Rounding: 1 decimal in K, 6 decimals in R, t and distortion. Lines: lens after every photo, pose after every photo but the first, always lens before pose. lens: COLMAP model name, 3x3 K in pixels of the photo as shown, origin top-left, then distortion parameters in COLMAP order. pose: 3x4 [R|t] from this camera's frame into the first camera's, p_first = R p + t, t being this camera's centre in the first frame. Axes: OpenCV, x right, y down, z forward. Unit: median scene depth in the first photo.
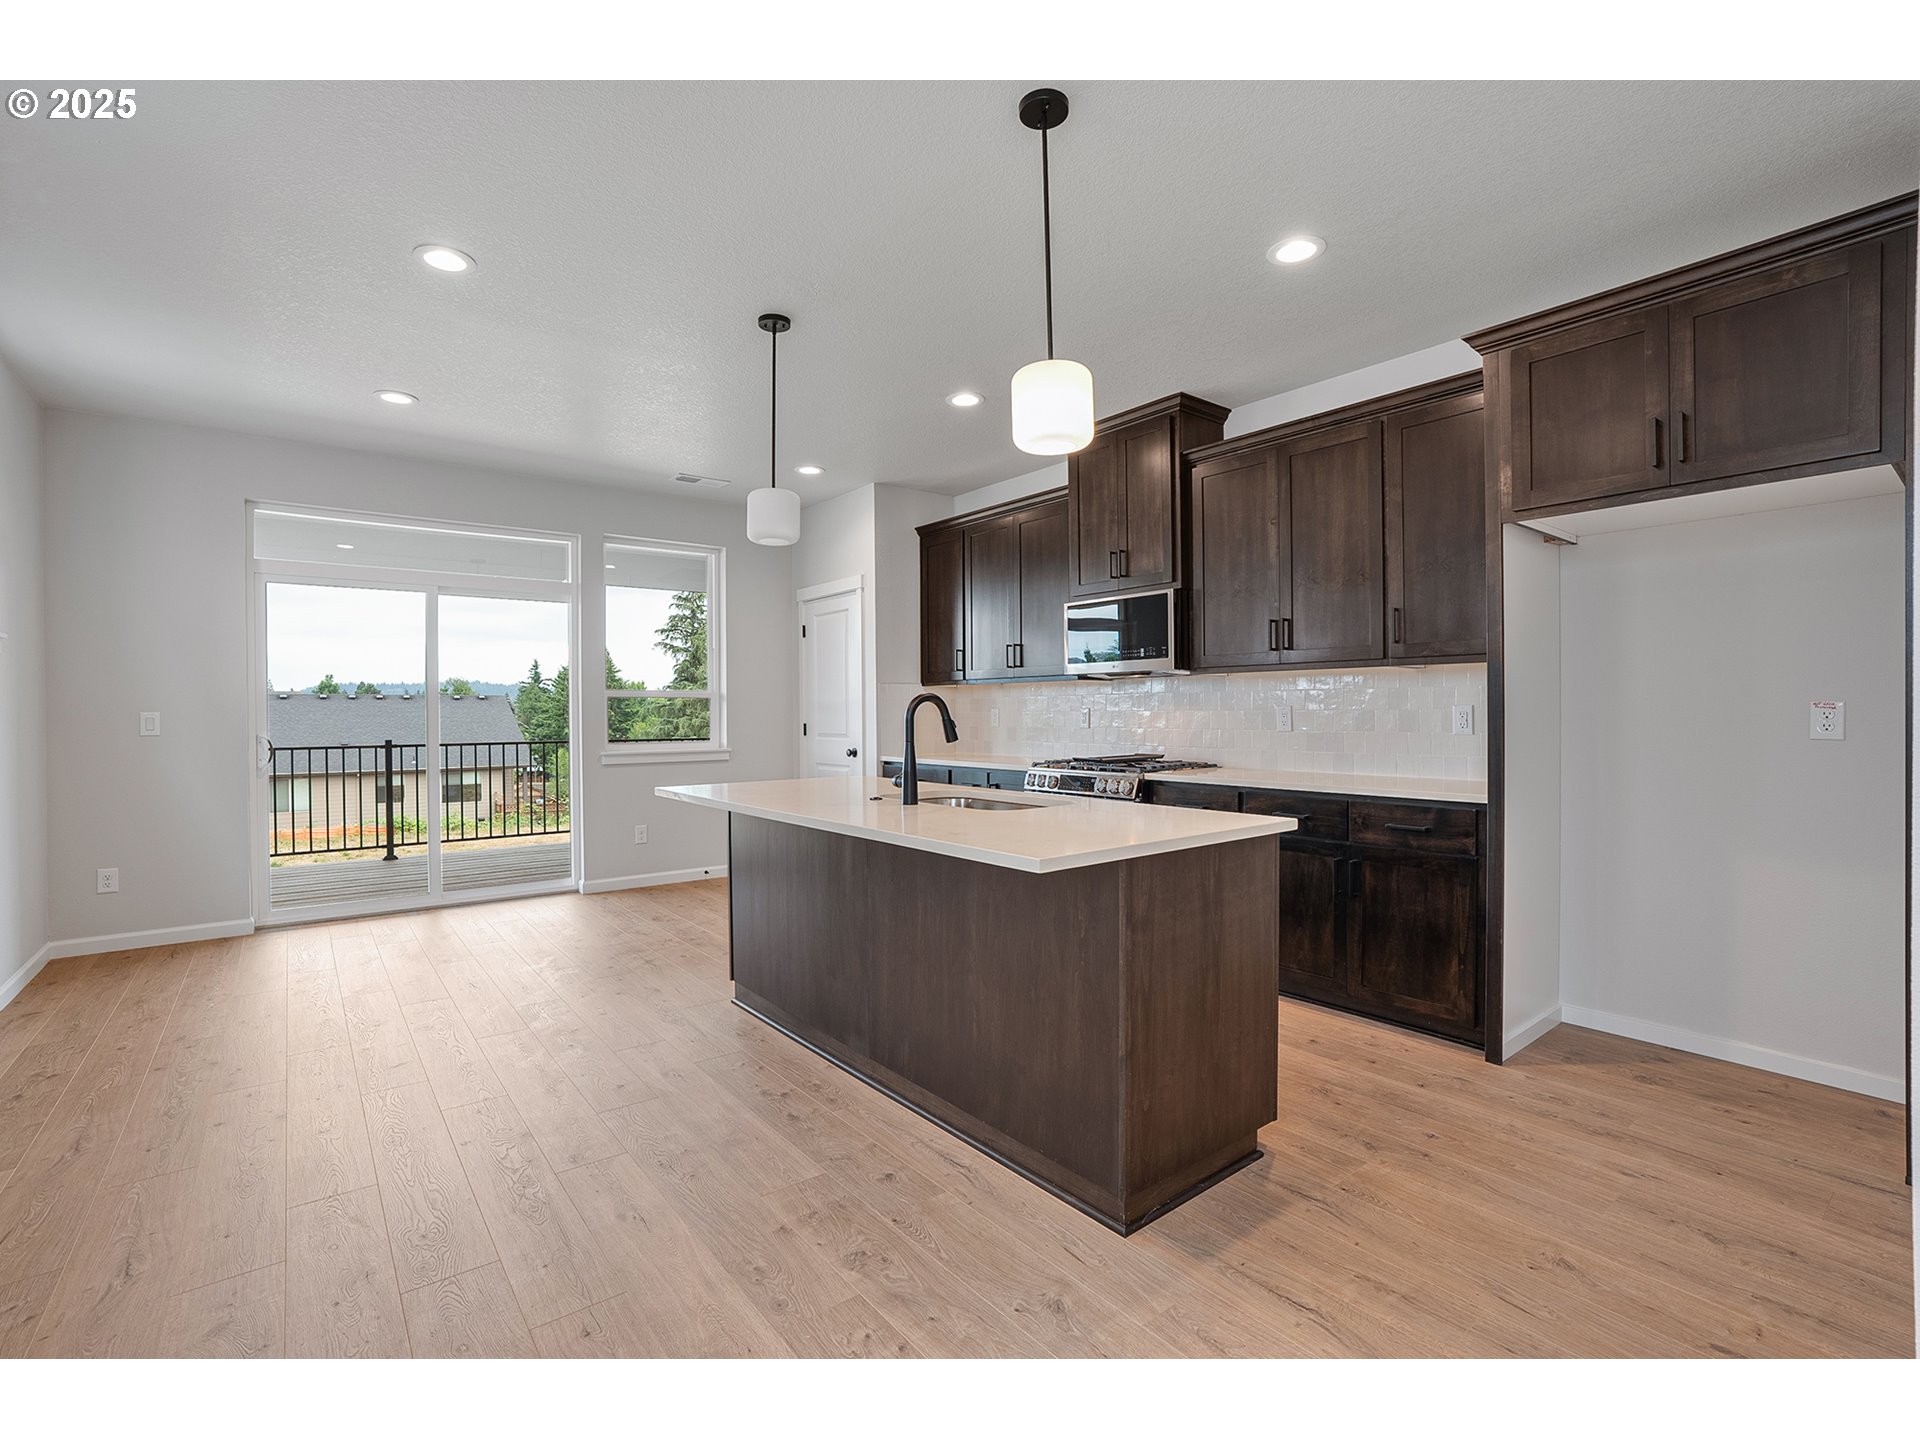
lens RADIAL K [[877.0, 0, 970.5], [0, 877.0, 708.9], [0, 0, 1]] dist [-0.039589, 0.015152]
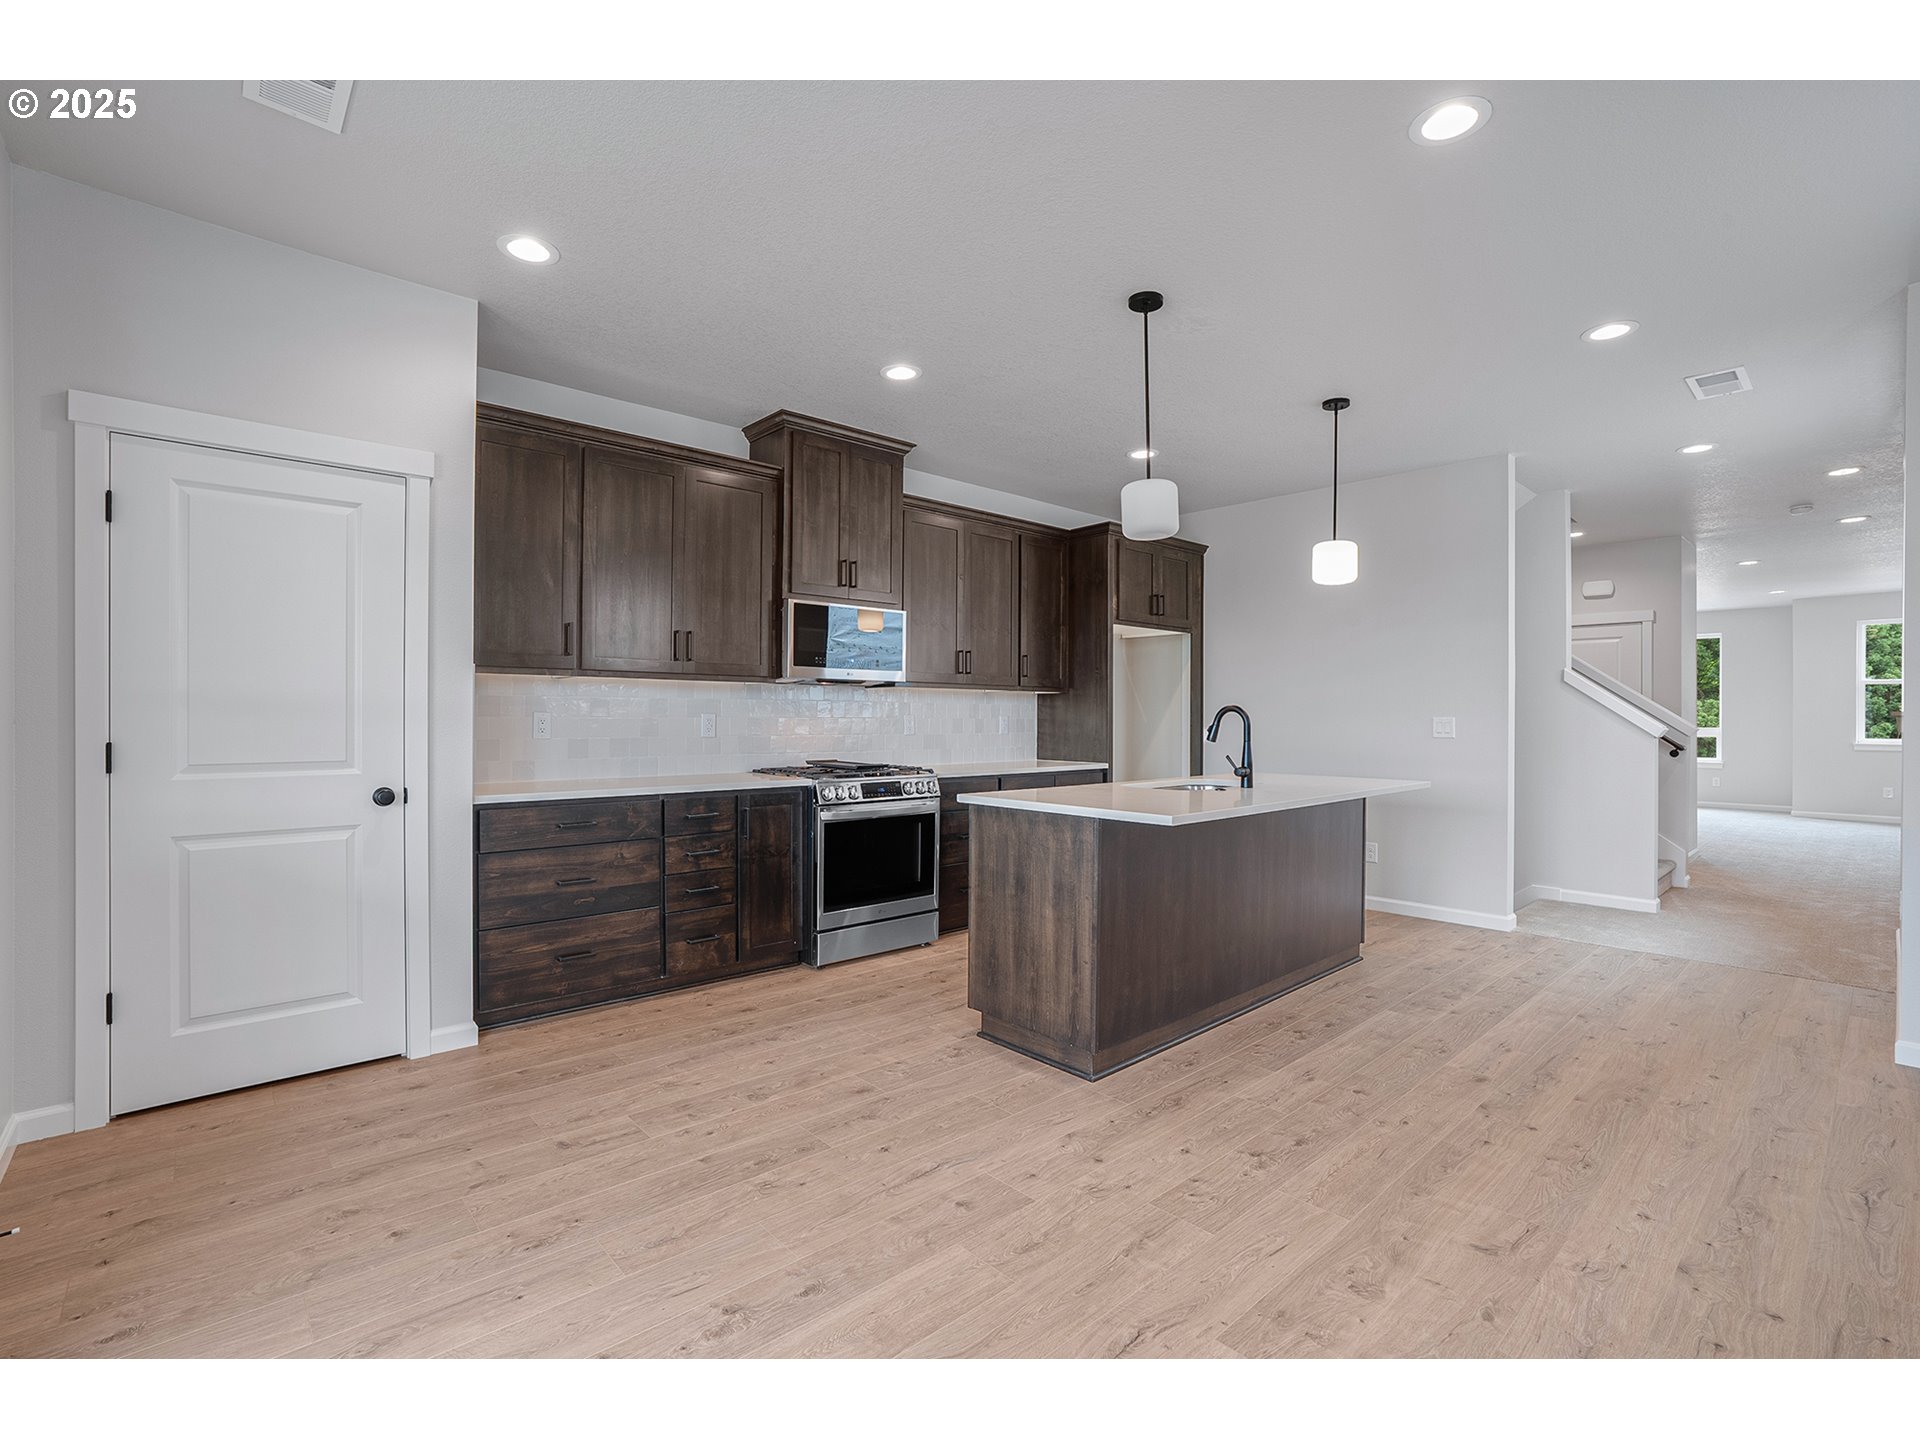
lens RADIAL K [[877.0, 0, 926.6], [0, 877.0, 721.5], [0, 0, 1]] dist [-0.039589, 0.015152]
pose [[-0.043345, 0.001824, 0.999059, -0.670860], [-0.007261, 0.999971, -0.002141, 0.006331], [-0.999034, -0.007347, -0.043330, 0.748874]]
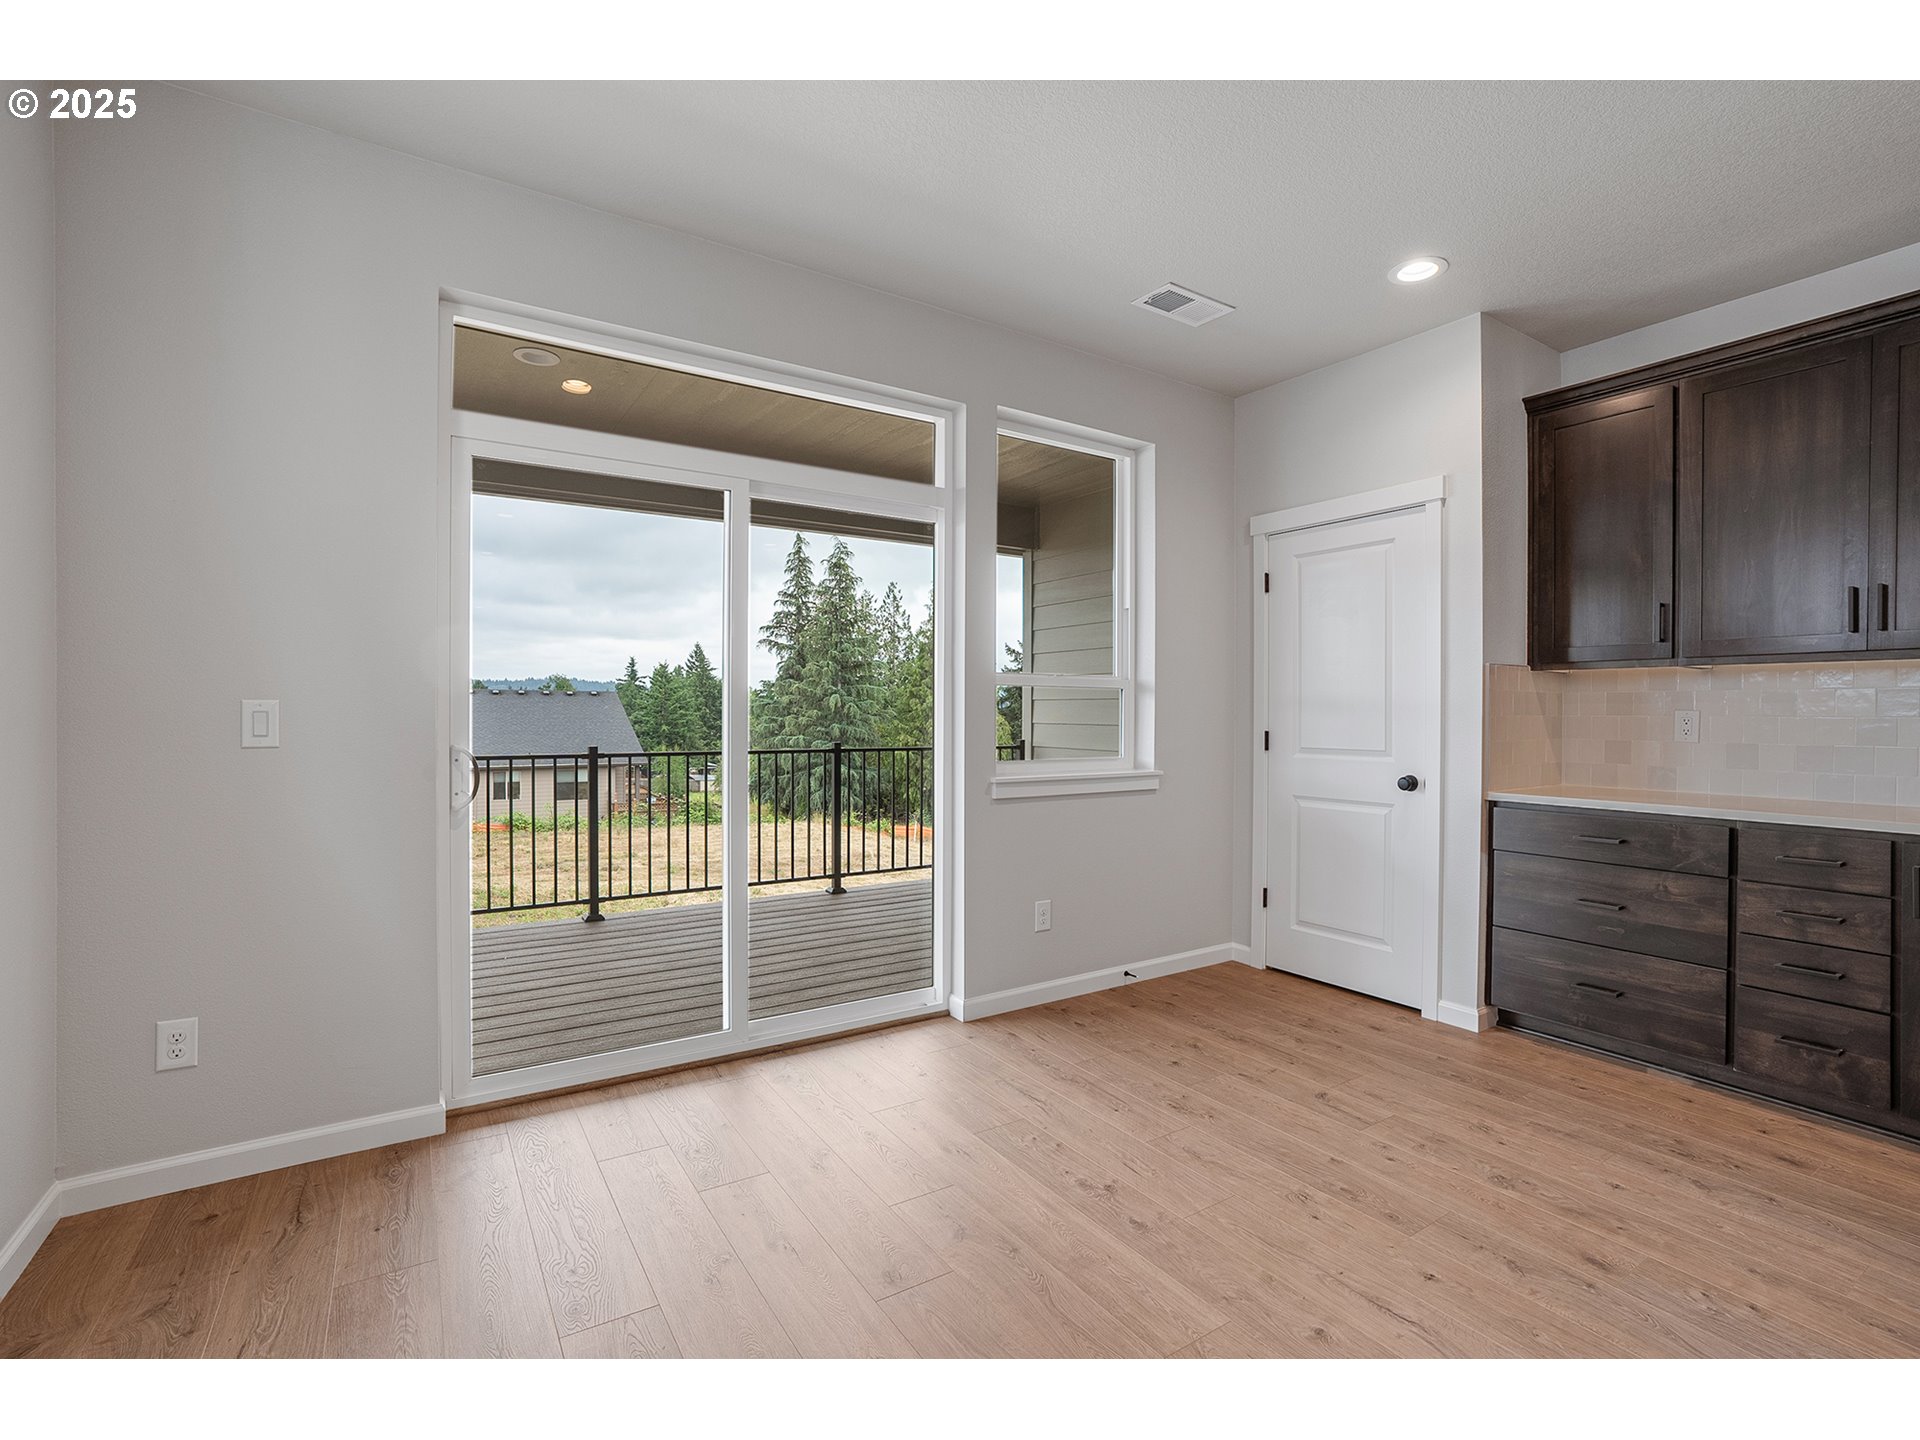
lens RADIAL K [[877.0, 0, 984.6], [0, 877.0, 712.3], [0, 0, 1]] dist [-0.039589, 0.015152]
pose [[0.996862, 0.010384, -0.078469, -0.389870], [-0.010133, 0.999942, 0.003597, 0.003523], [0.078502, -0.002791, 0.996910, 0.418074]]
